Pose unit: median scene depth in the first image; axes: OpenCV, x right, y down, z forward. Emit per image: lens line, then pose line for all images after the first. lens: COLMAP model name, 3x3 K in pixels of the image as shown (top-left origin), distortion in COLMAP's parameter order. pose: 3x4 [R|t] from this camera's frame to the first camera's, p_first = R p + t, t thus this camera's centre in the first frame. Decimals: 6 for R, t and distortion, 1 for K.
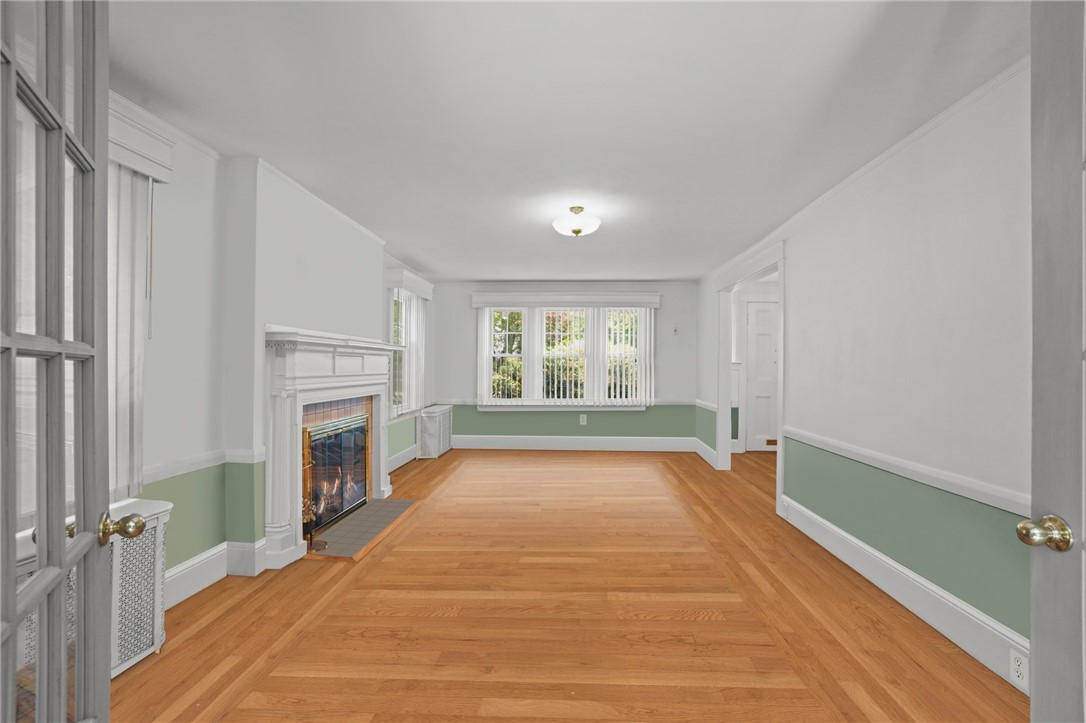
lens RADIAL K [[493.1, 0, 546.1], [0, 493.1, 363.3], [0, 0, 1]] dist [-0.007088, 0.002364]
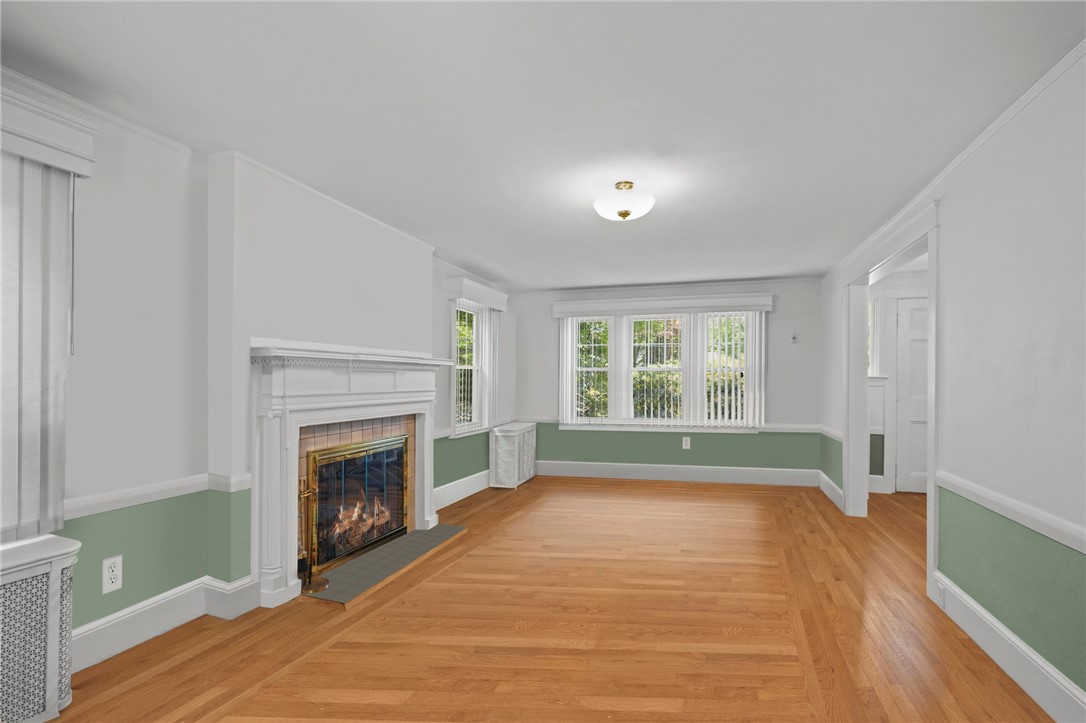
lens RADIAL K [[493.1, 0, 538.9], [0, 493.1, 374.8], [0, 0, 1]] dist [-0.007088, 0.002364]
pose [[0.965005, -0.002069, -0.262222, 0.124654], [0.000778, 0.999987, -0.005029, -0.004296], [0.262229, 0.004650, 0.964995, 0.189229]]
